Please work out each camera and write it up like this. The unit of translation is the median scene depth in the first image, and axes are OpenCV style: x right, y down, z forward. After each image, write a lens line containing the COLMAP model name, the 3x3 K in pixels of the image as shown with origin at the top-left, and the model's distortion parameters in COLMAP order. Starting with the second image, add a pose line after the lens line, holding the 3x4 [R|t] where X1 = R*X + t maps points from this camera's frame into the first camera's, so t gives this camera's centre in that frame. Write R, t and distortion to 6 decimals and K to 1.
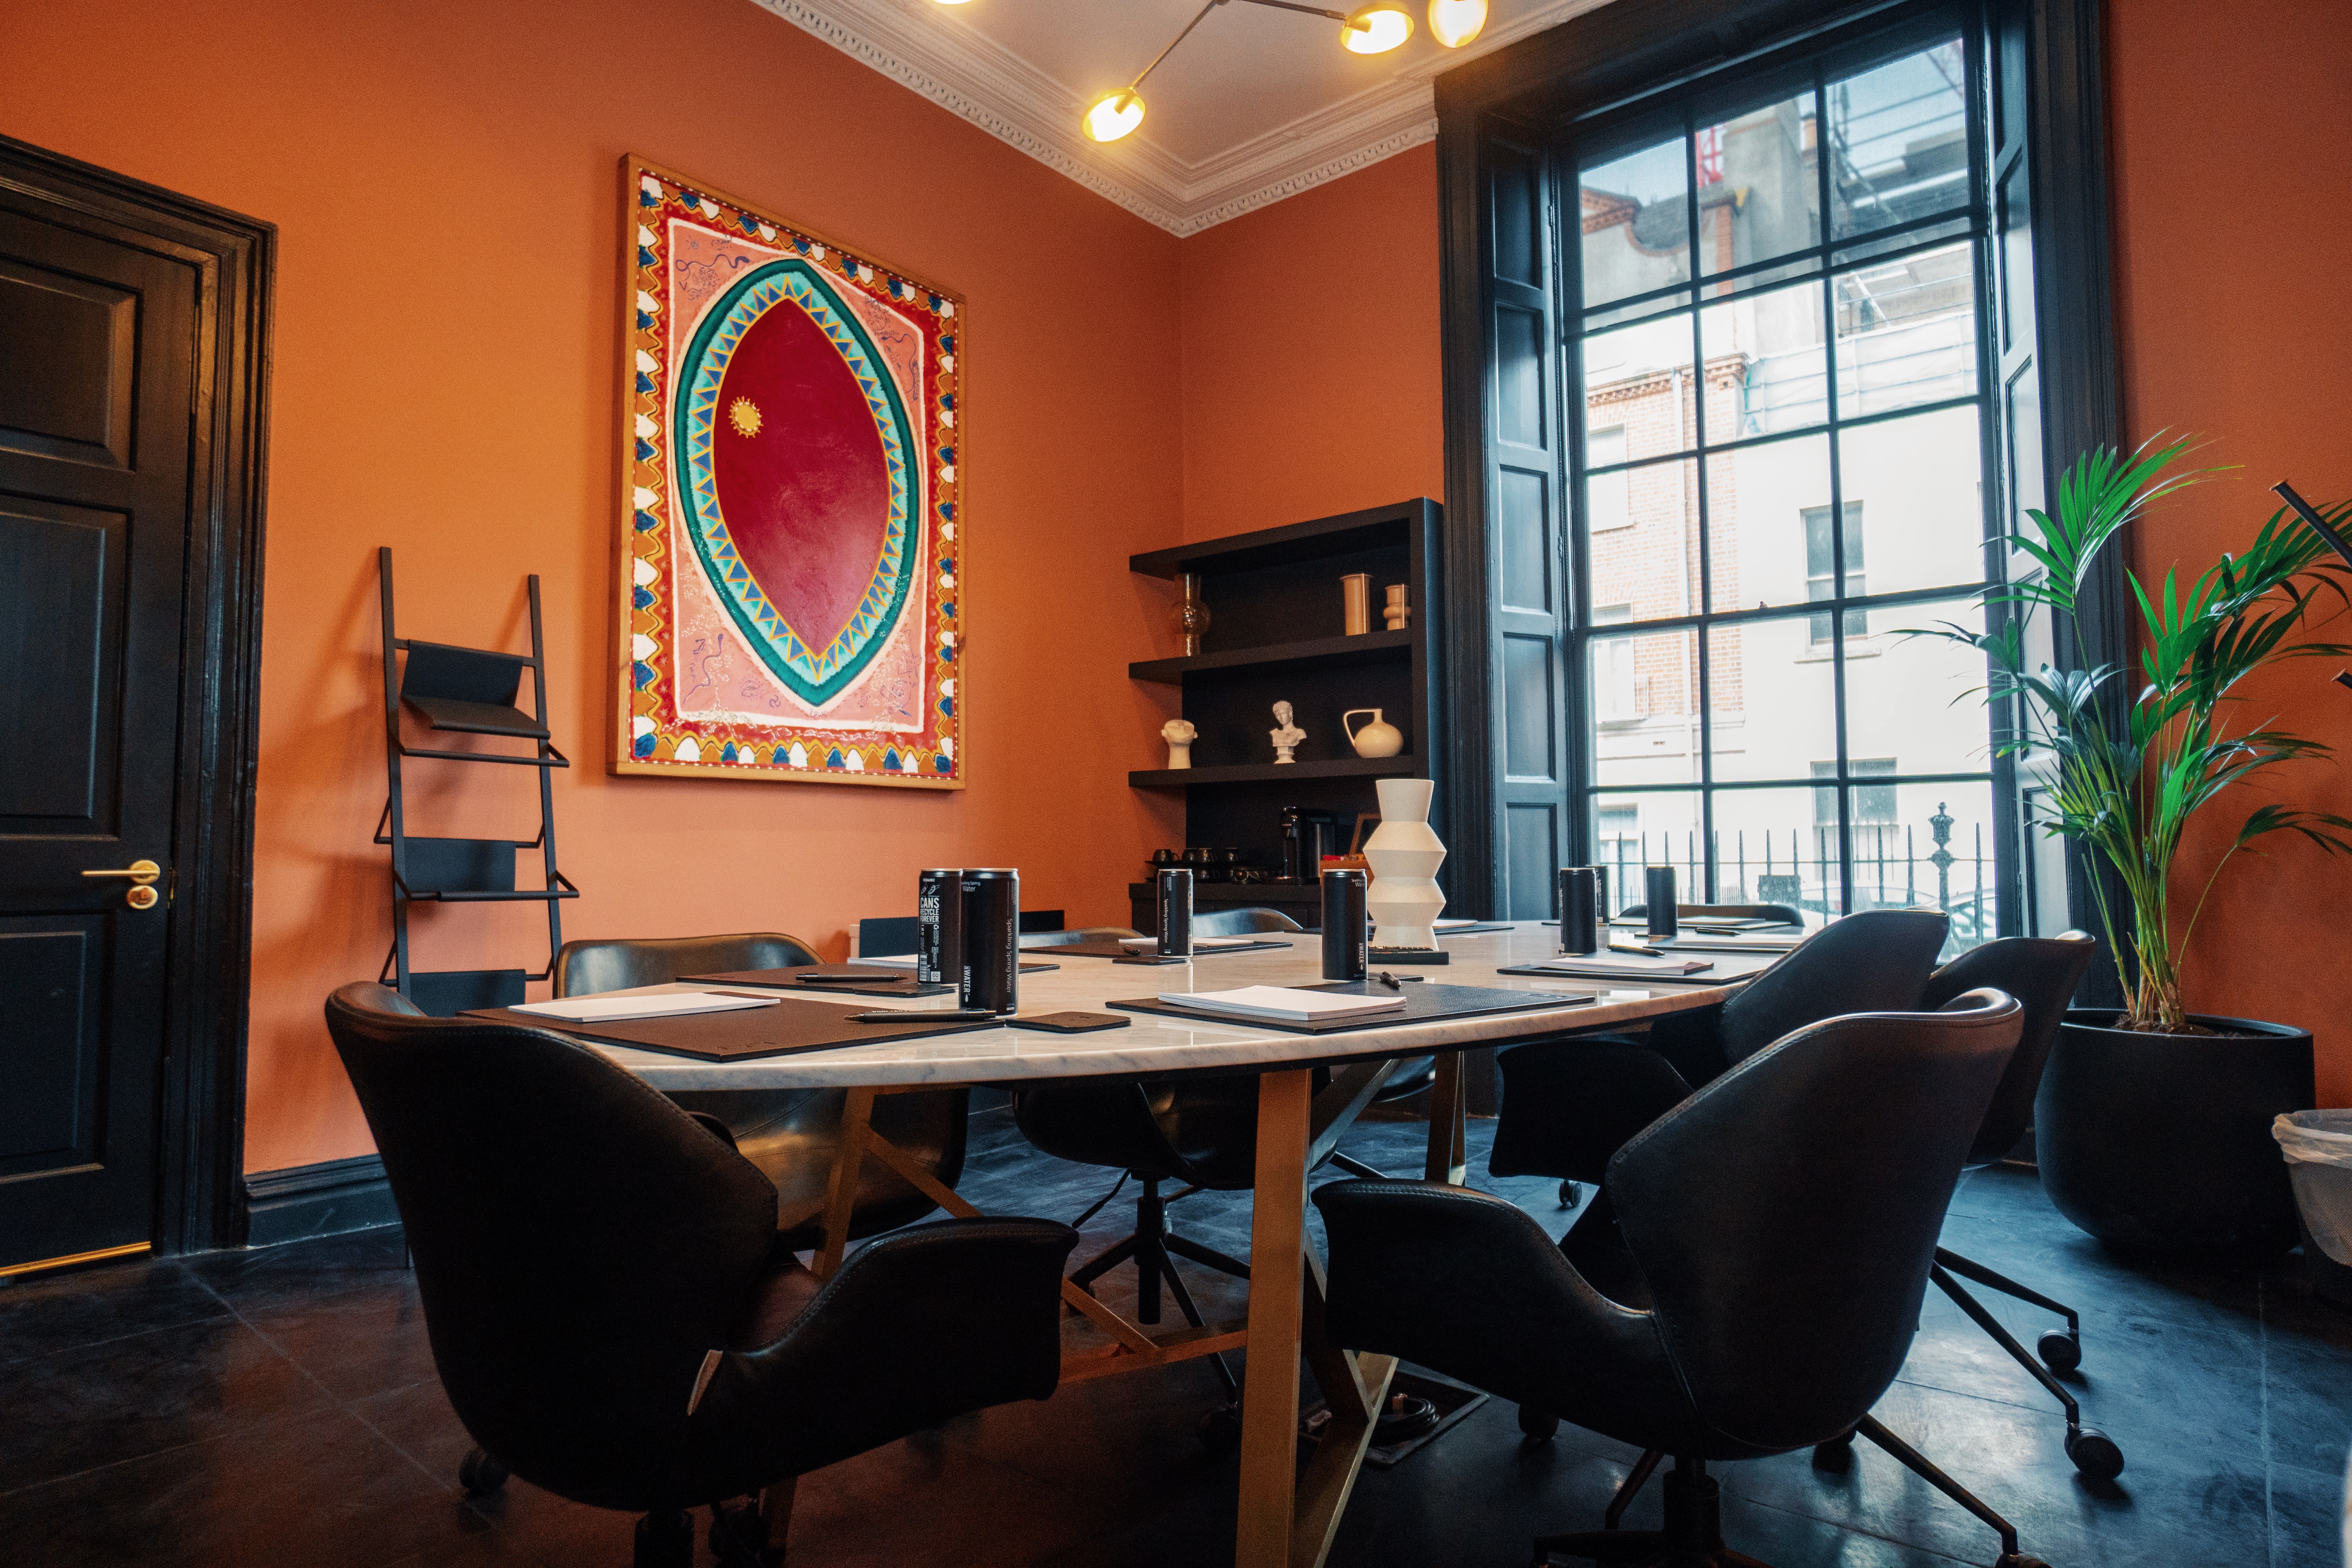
lens RADIAL K [[1309.6, 0, 1135.3], [0, 1309.6, 776.9], [0, 0, 1]] dist [-0.017675, 0.001165]
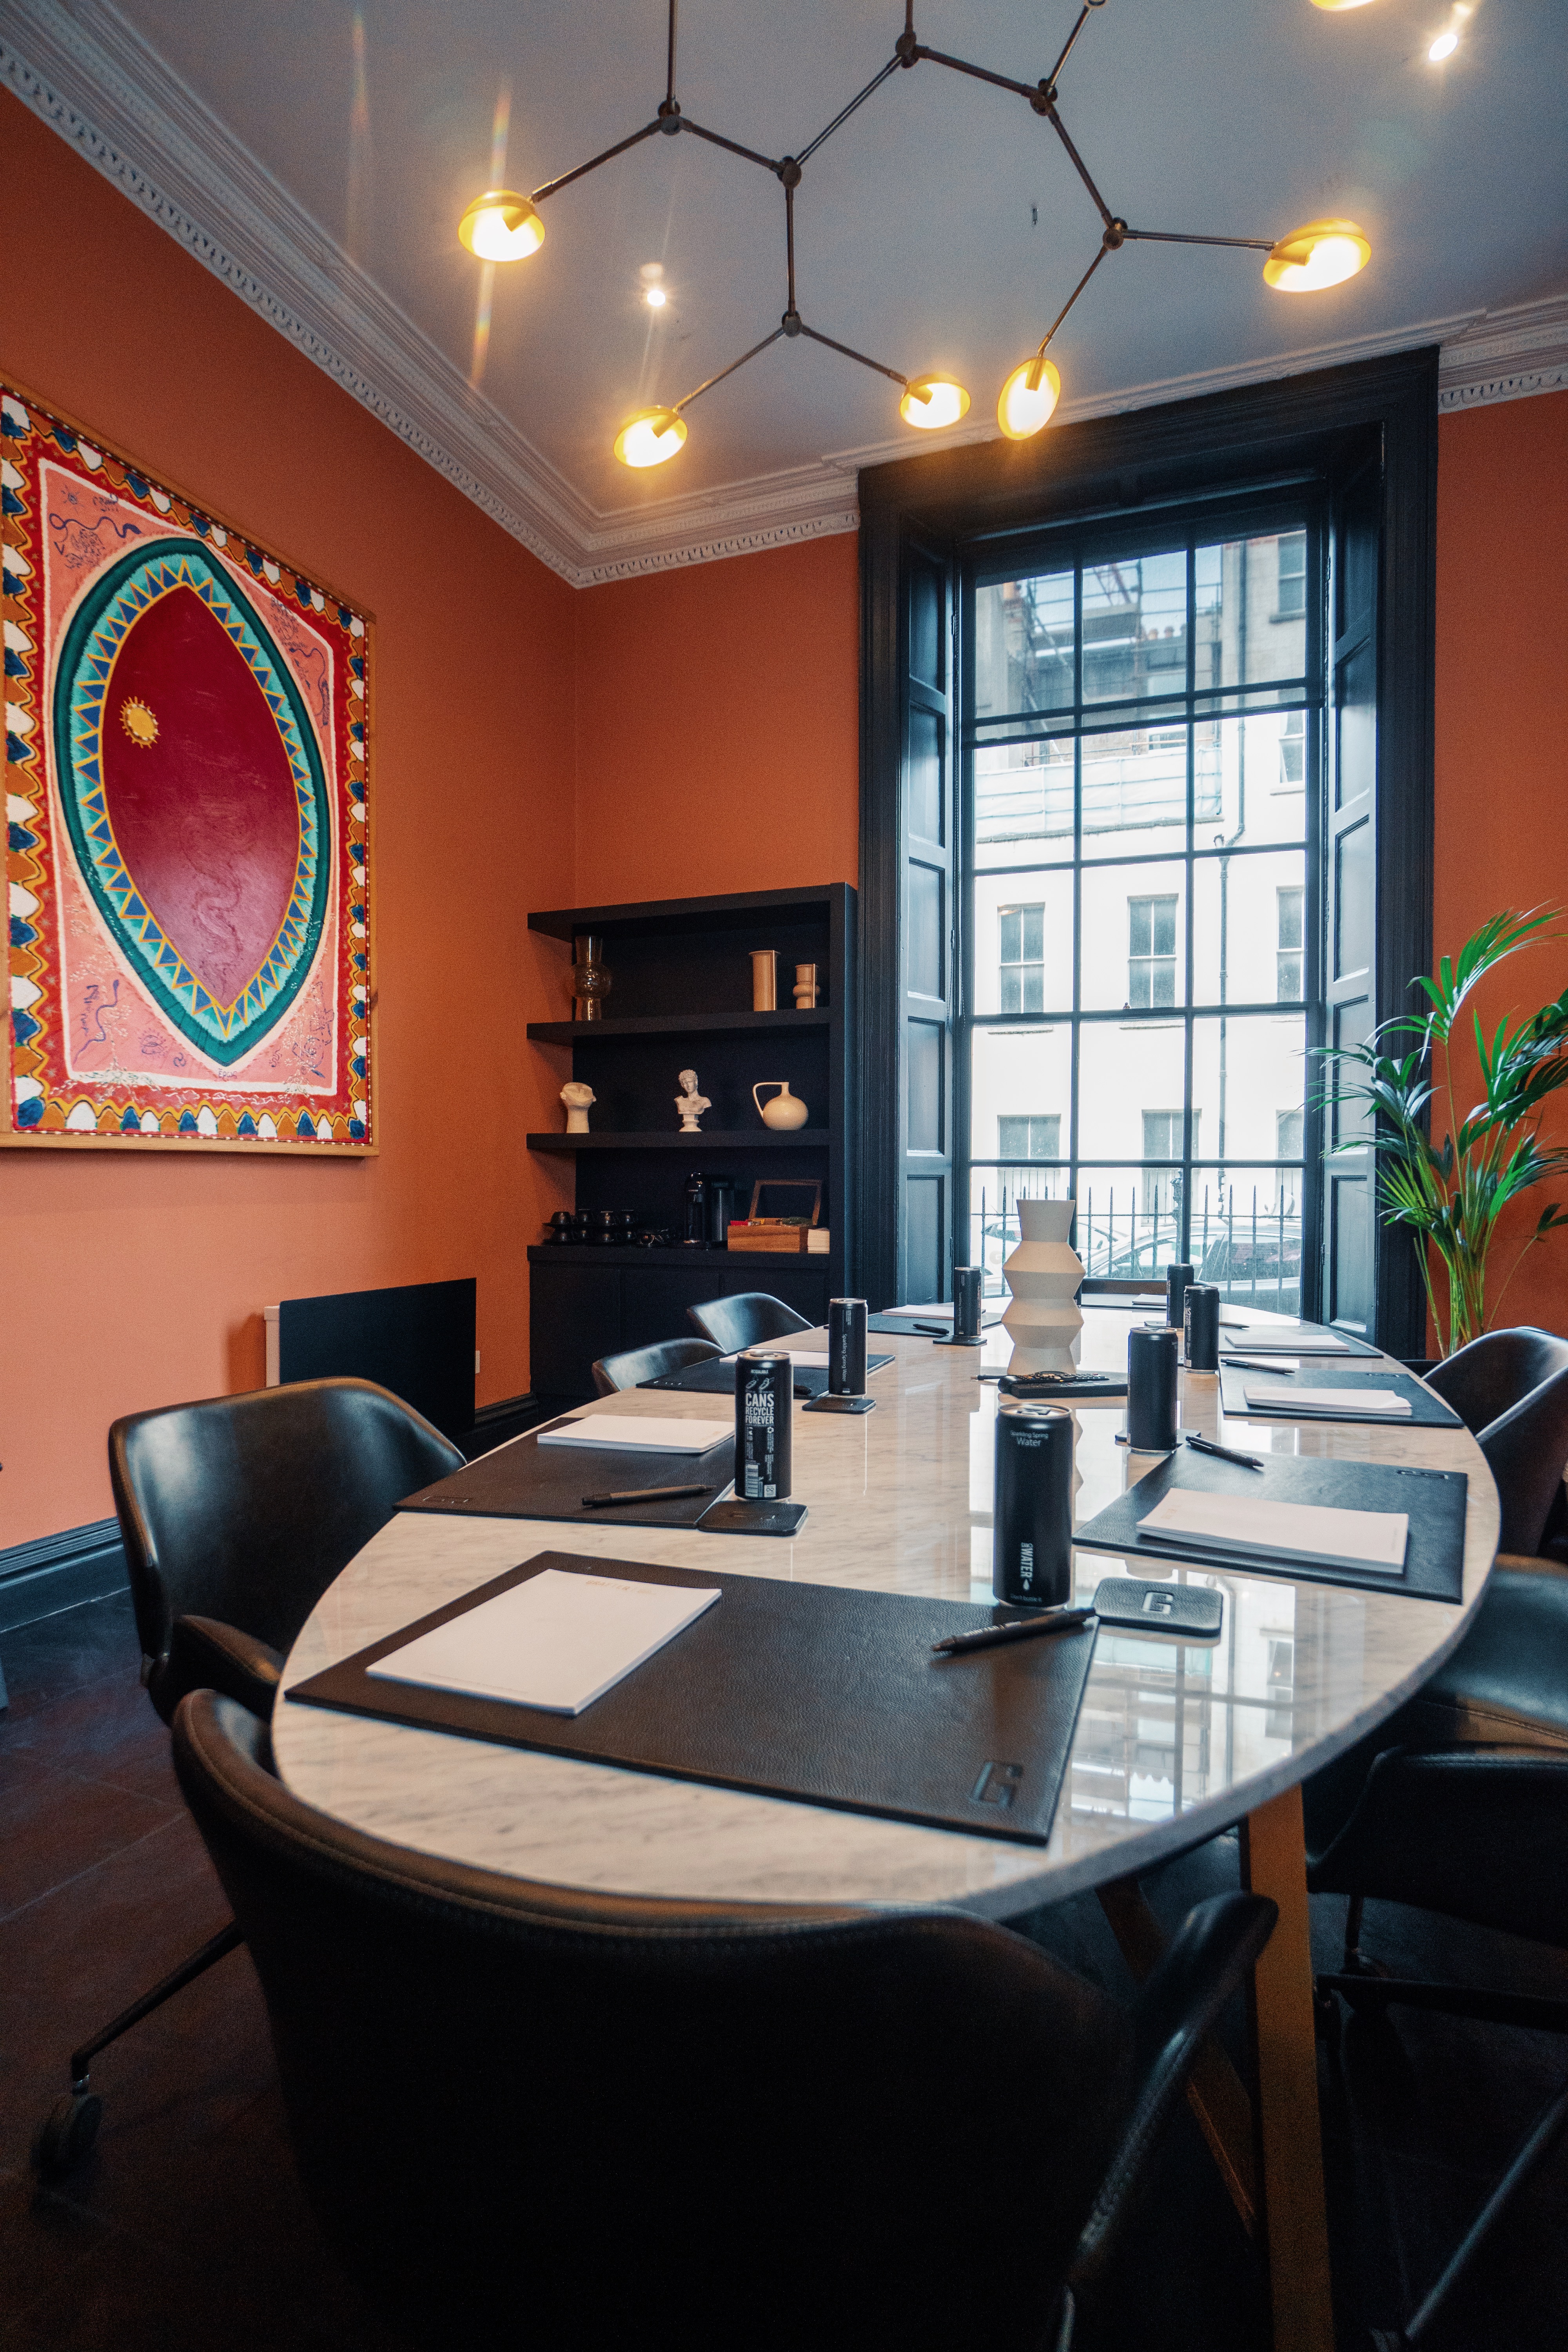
lens RADIAL K [[1165.3, 0, 789.0], [0, 1165.3, 1217.8], [0, 0, 1]] dist [-0.052524, 0.025772]
pose [[0.942589, -0.005162, 0.333915, -0.141278], [-0.025653, 0.995807, 0.087808, -0.029117], [-0.332968, -0.091333, 0.938504, 0.125877]]
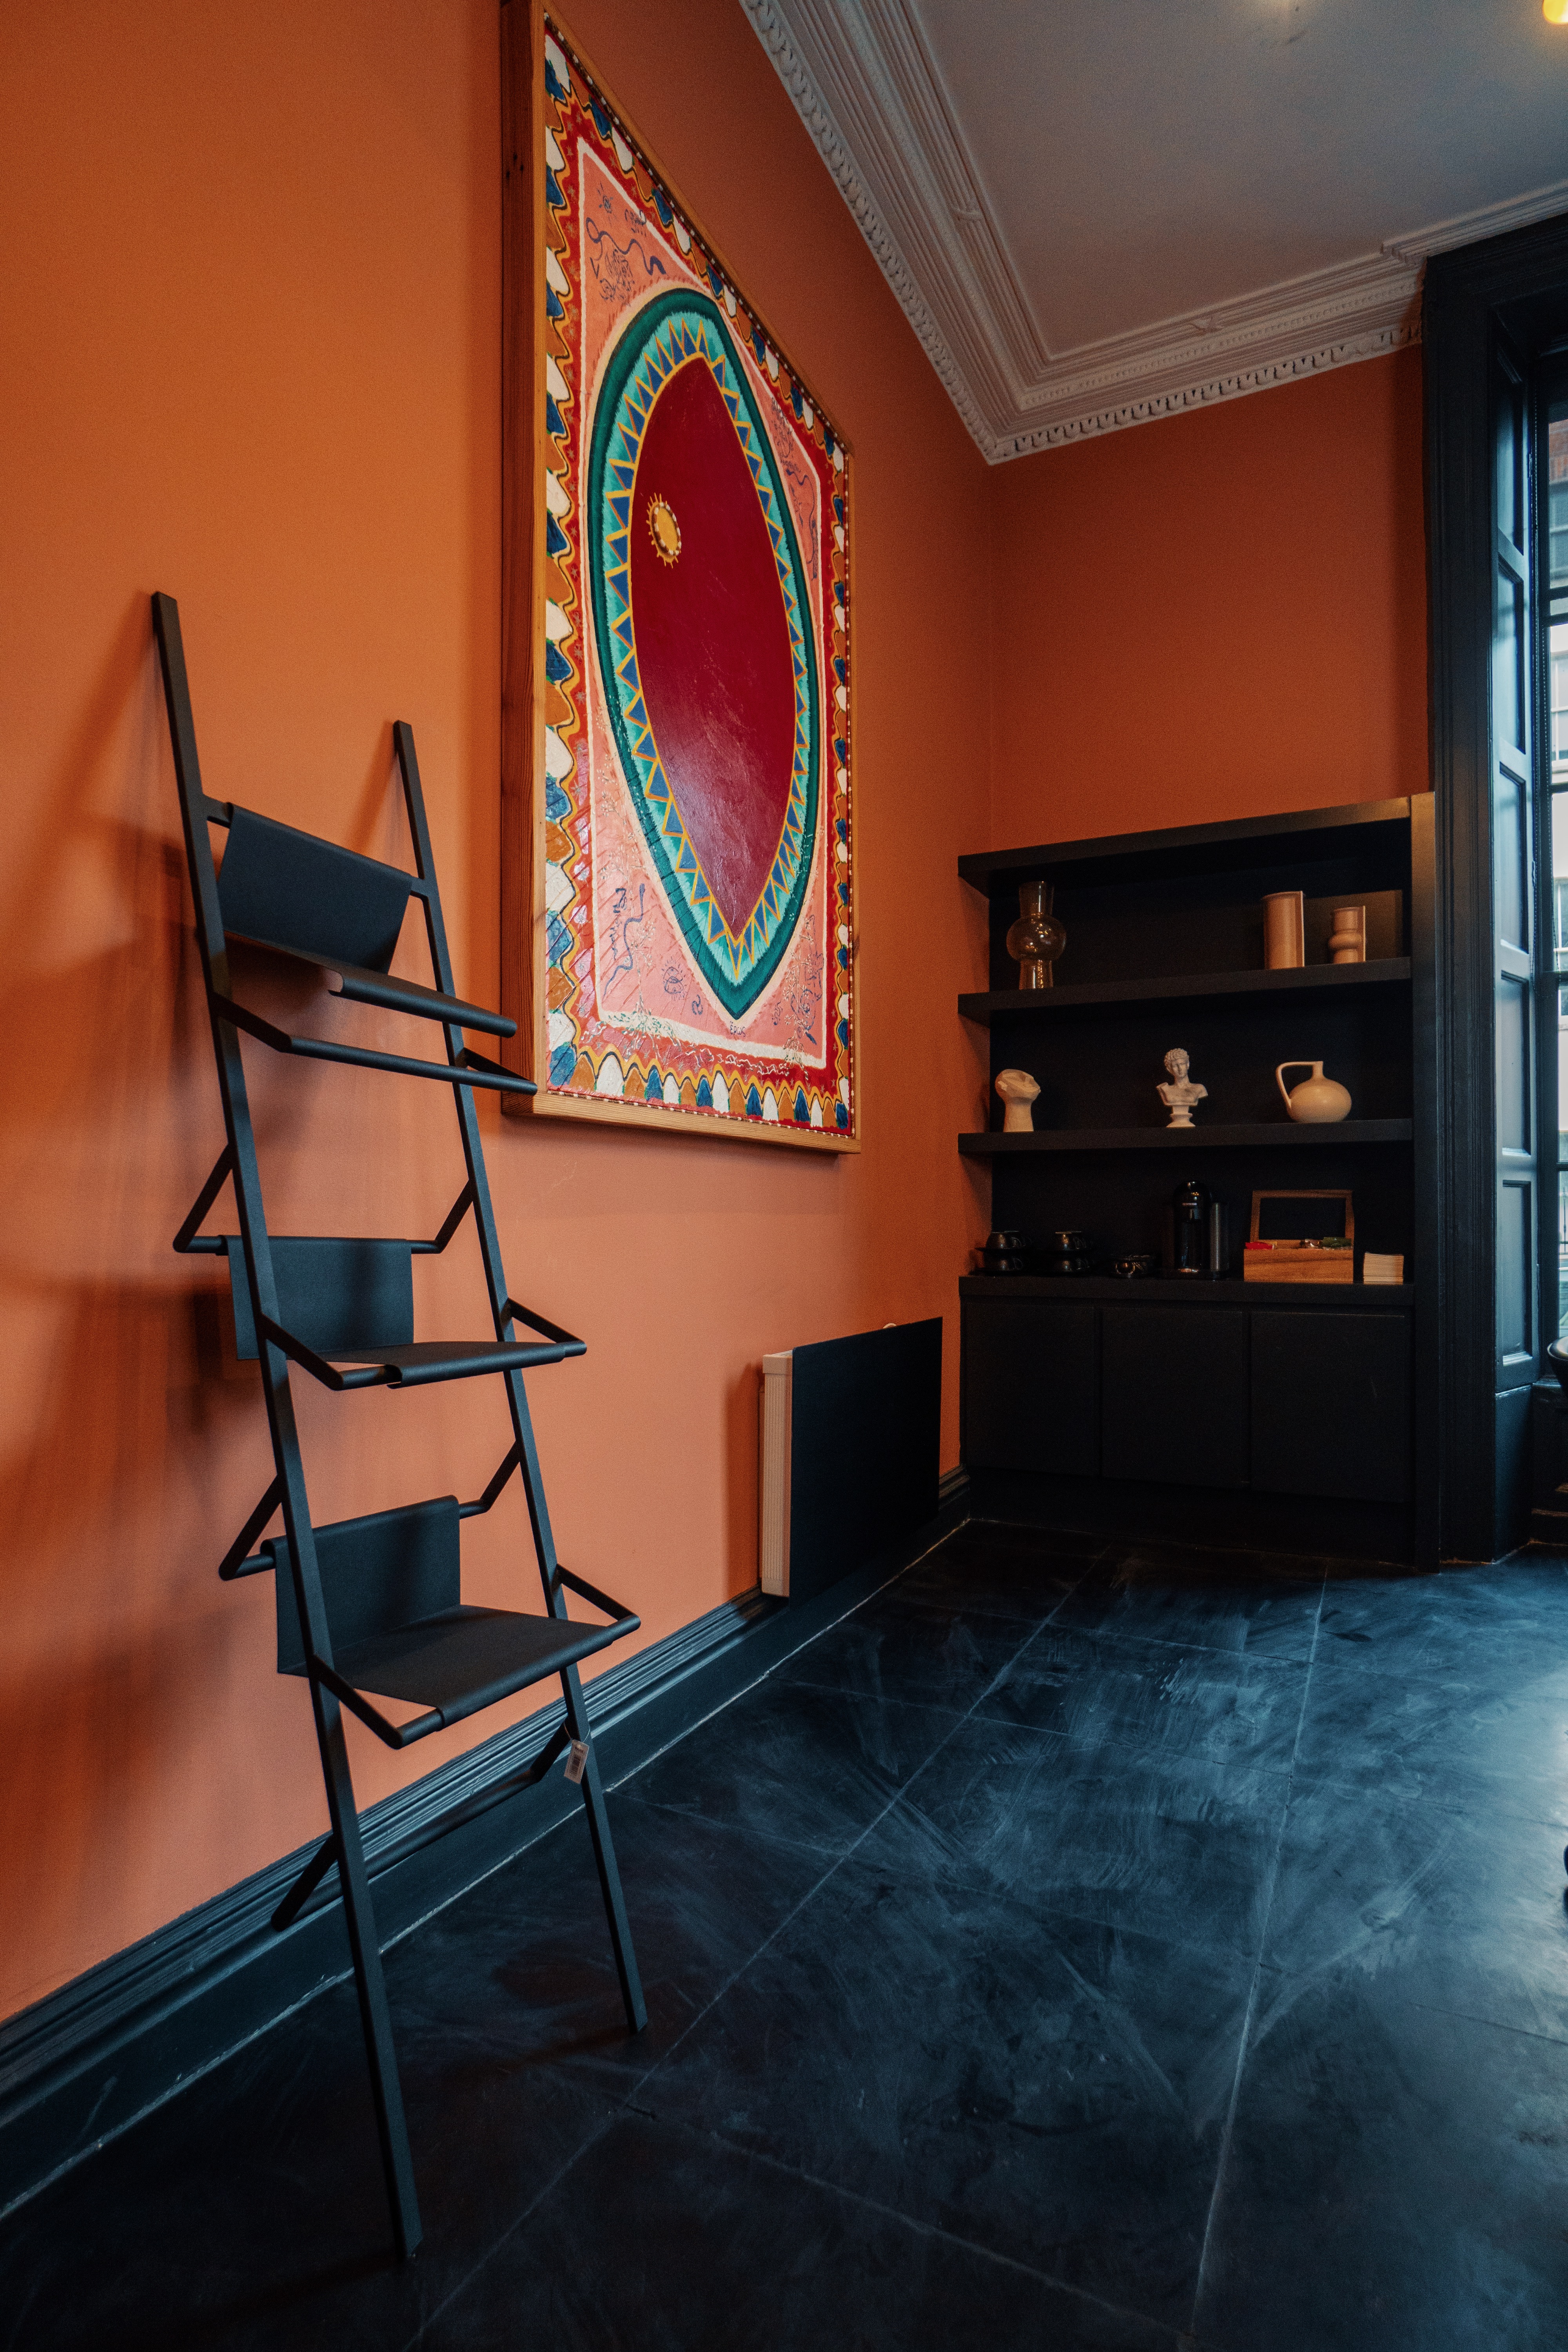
lens RADIAL K [[1212.4, 0, 782.0], [0, 1212.4, 1211.2], [0, 0, 1]] dist [-0.044200, 0.025291]
pose [[0.968812, 0.003498, 0.247773, -0.359316], [-0.016173, 0.998661, 0.049138, 0.010248], [-0.247269, -0.051613, 0.967571, 0.409013]]
